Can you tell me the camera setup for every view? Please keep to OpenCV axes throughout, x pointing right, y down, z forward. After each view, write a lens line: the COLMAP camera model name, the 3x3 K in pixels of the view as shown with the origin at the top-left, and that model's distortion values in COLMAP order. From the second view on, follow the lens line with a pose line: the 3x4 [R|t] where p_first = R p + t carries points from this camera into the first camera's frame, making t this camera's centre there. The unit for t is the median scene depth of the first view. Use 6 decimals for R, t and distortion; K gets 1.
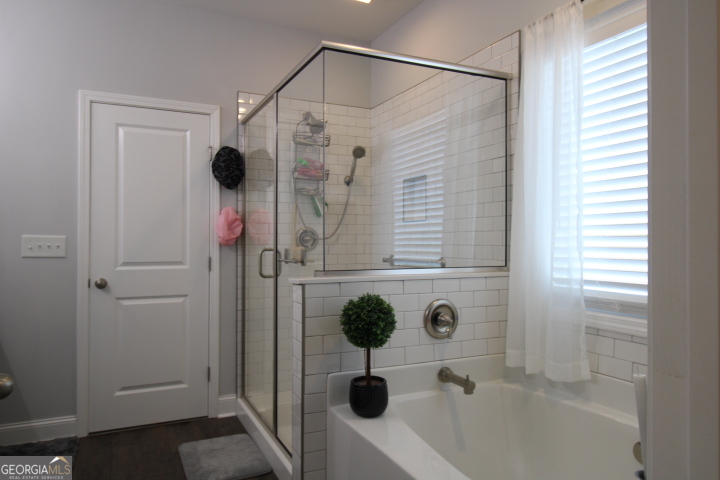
lens RADIAL K [[499.8, 0, 359.8], [0, 499.8, 240.8], [0, 0, 1]] dist [-0.008069, -0.002634]
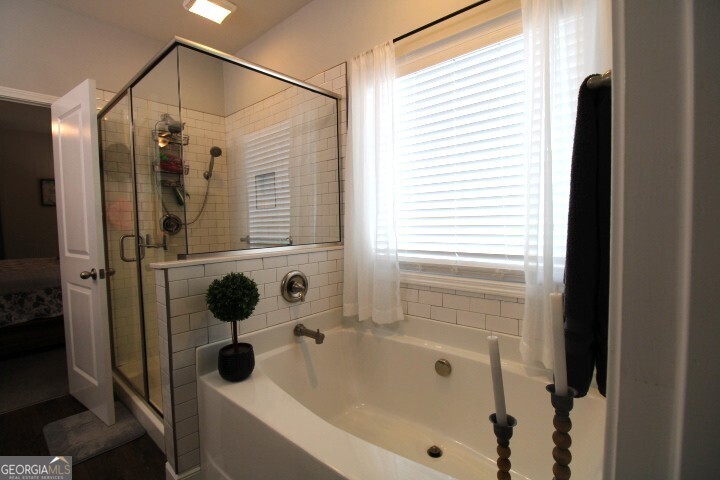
lens RADIAL K [[340.1, 0, 364.6], [0, 340.1, 236.9], [0, 0, 1]] dist [0.000028, -0.000891]
pose [[0.917877, -0.040270, 0.394817, -0.007200], [0.023359, 0.998596, 0.047549, -0.003335], [-0.396178, -0.034422, 0.917528, 0.148232]]
